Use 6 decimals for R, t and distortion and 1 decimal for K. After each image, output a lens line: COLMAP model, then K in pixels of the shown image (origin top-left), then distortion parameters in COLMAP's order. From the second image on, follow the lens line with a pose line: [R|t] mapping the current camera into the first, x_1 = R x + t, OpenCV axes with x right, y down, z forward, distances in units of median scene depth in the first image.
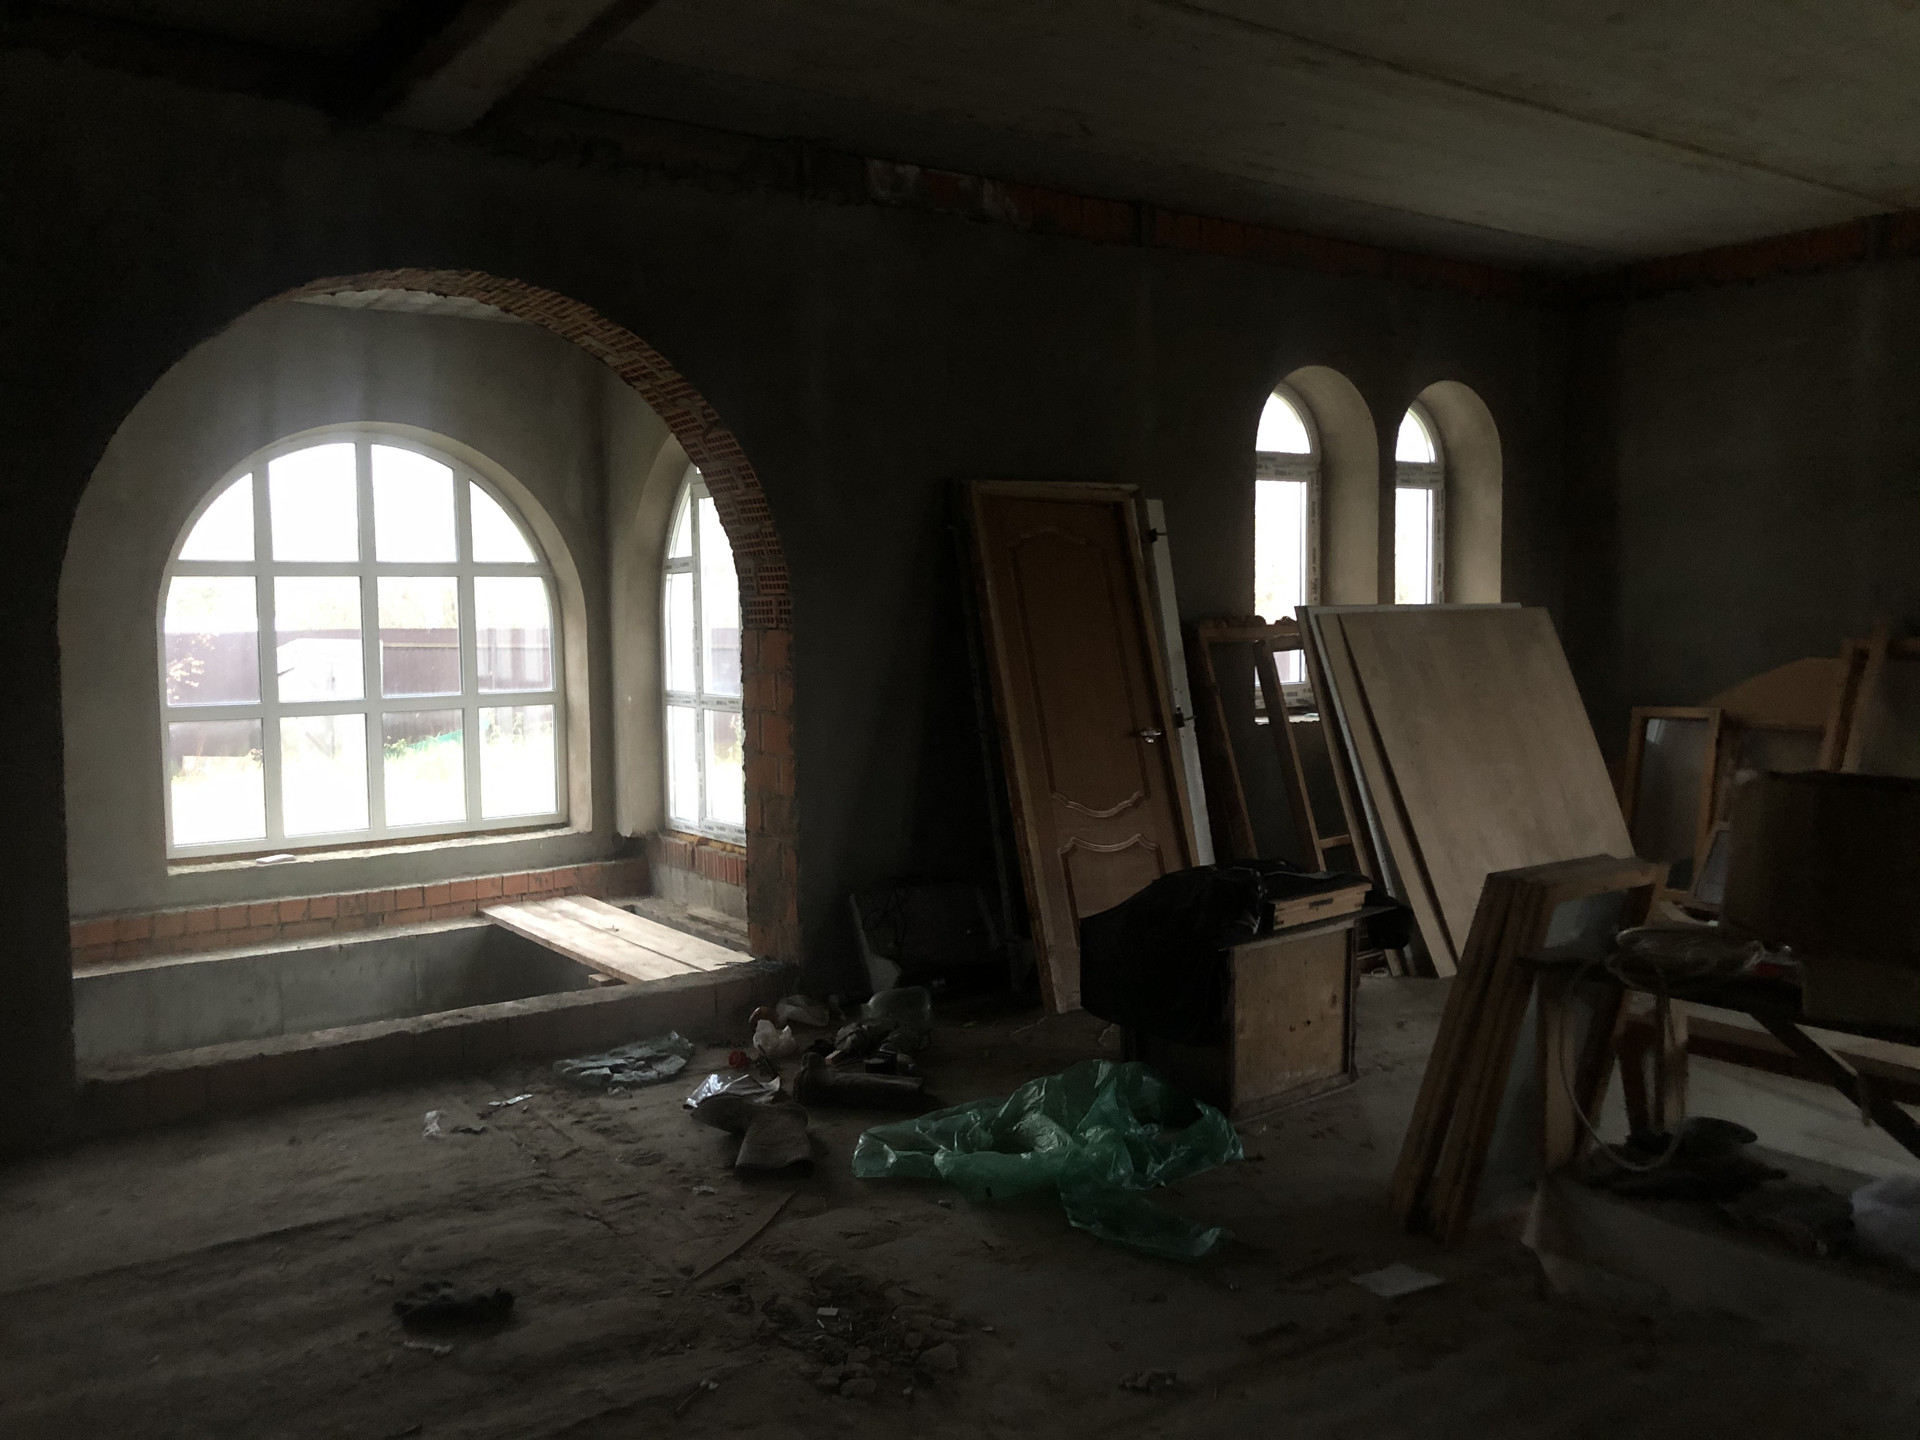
lens RADIAL K [[1574.9, 0, 929.1], [0, 1574.9, 713.3], [0, 0, 1]] dist [0.016989, 0.000165]
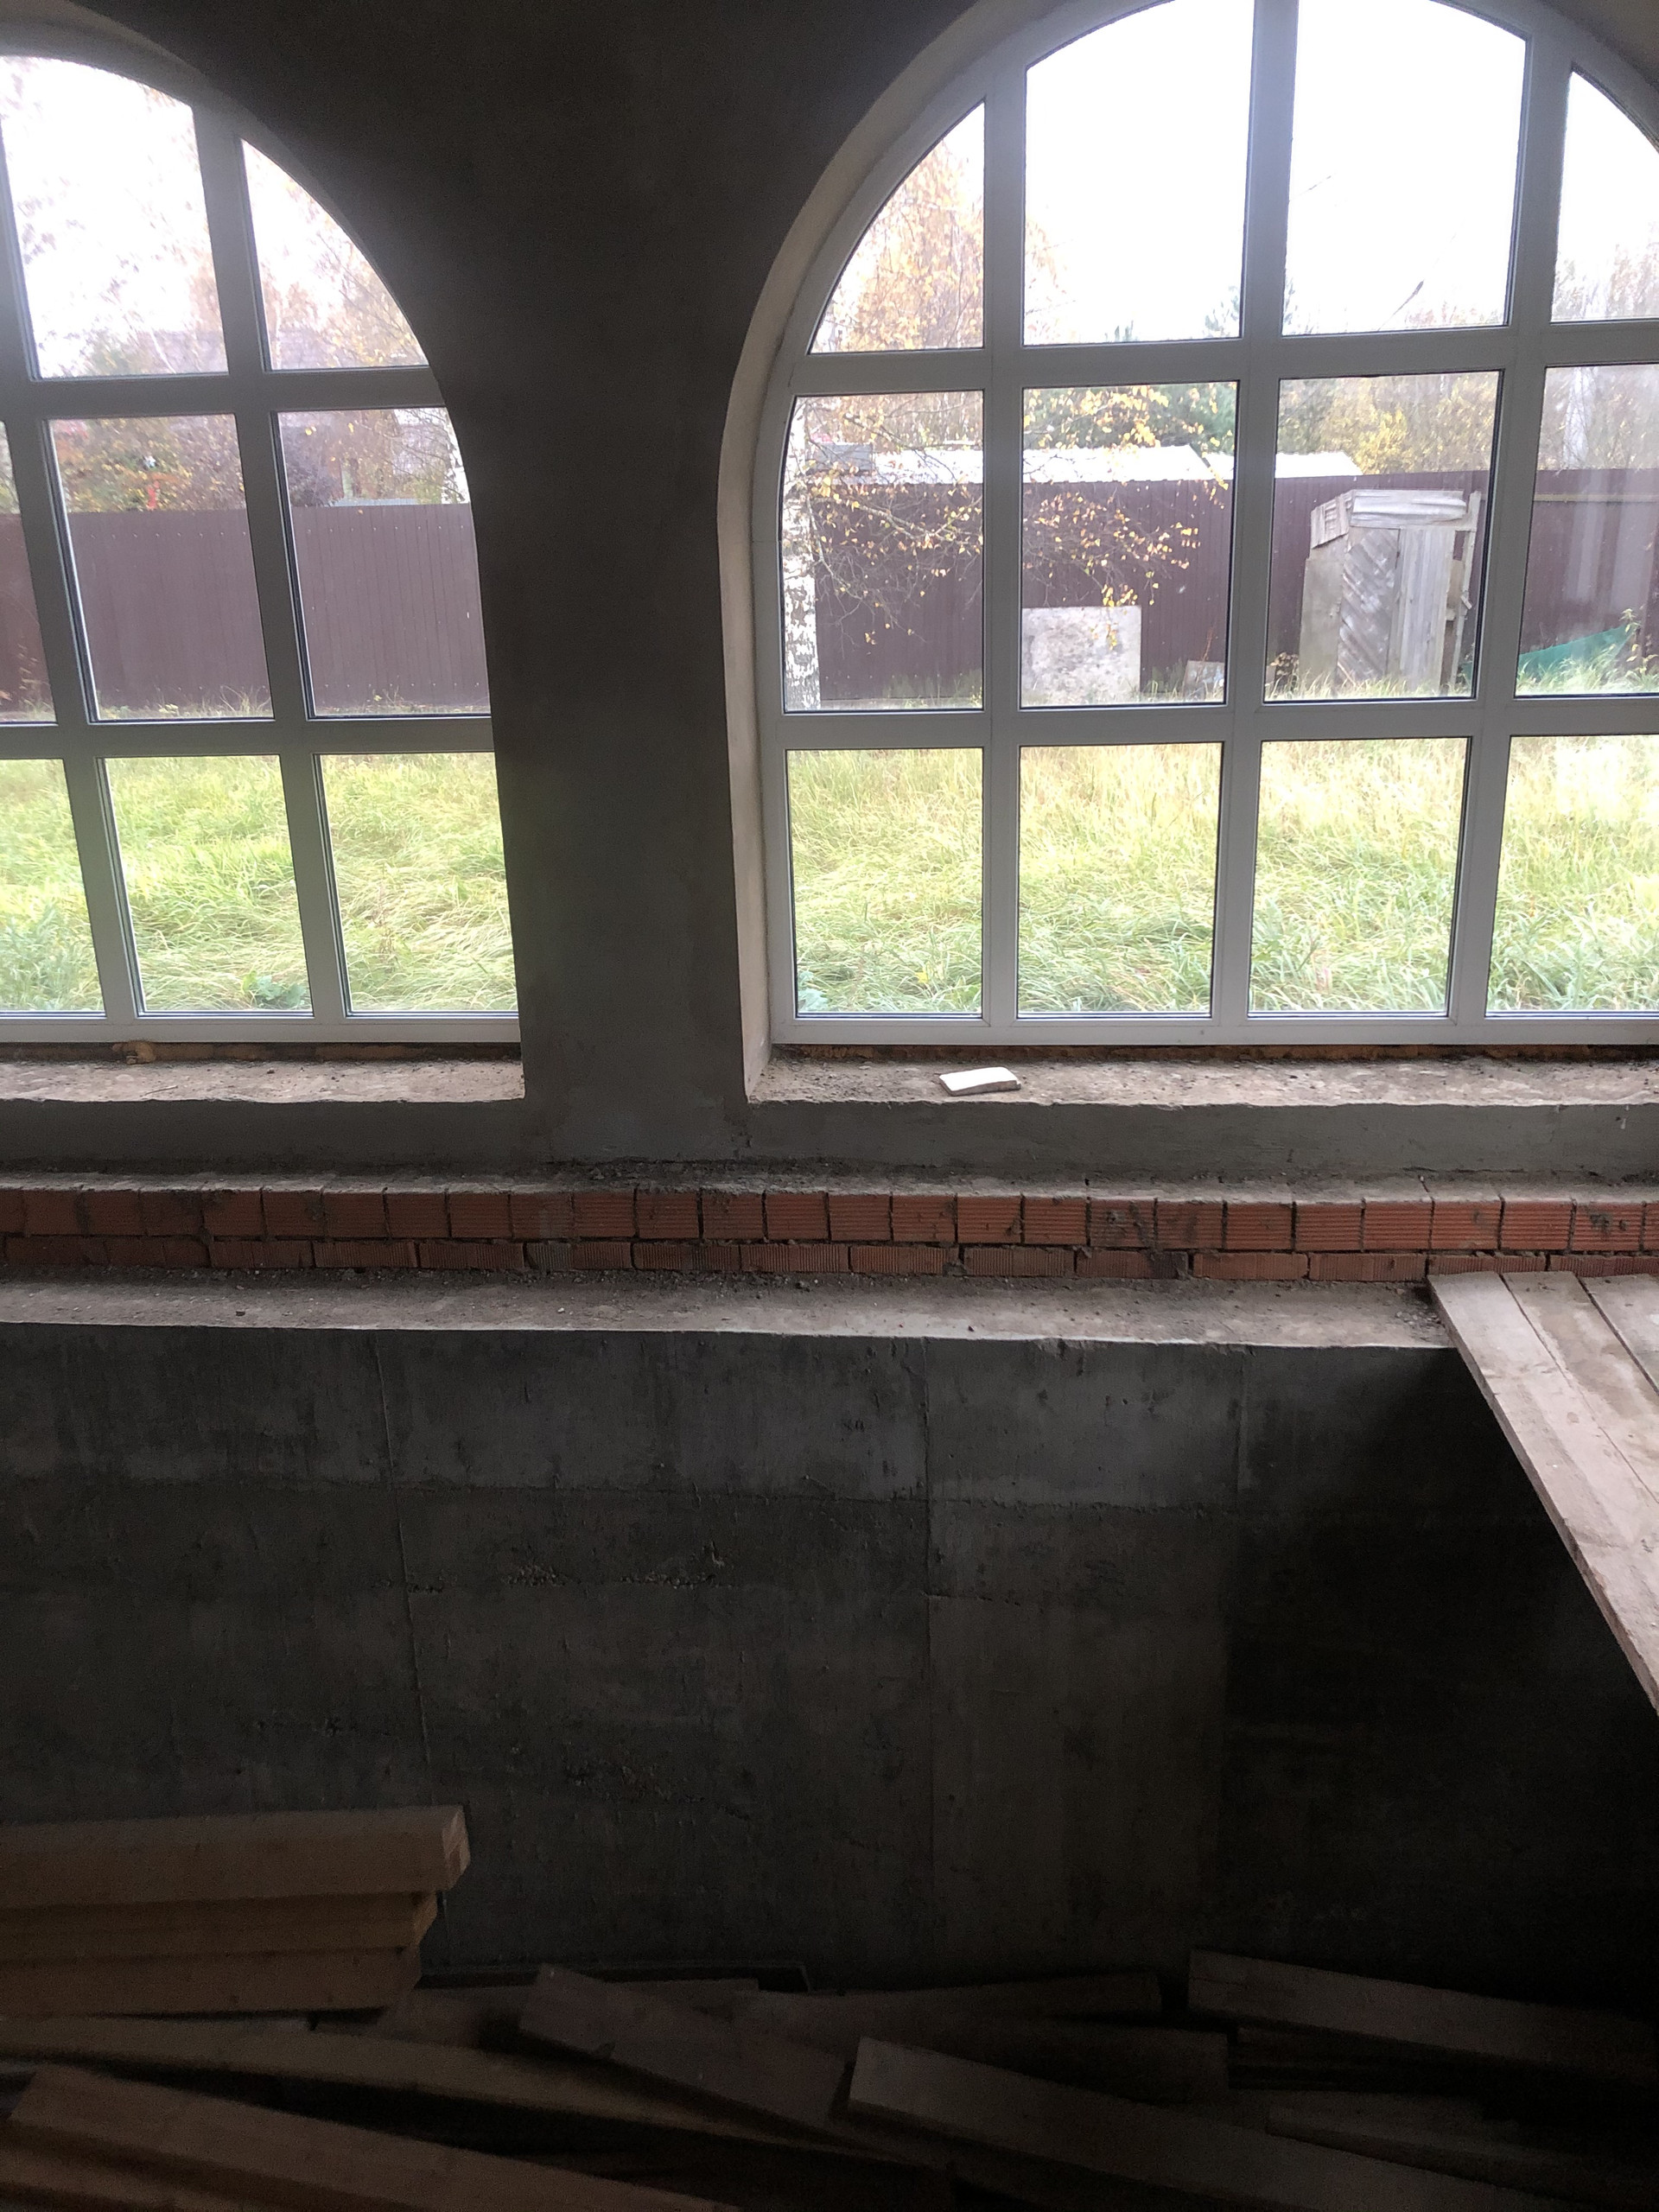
lens RADIAL K [[1811.2, 0, 828.7], [0, 1811.2, 1089.6], [0, 0, 1]] dist [0.099020, -0.239760]
pose [[0.771113, 0.197982, -0.605134, -0.140865], [-0.022812, 0.958407, 0.284493, -0.047979], [0.636289, -0.205572, 0.743557, 0.600996]]
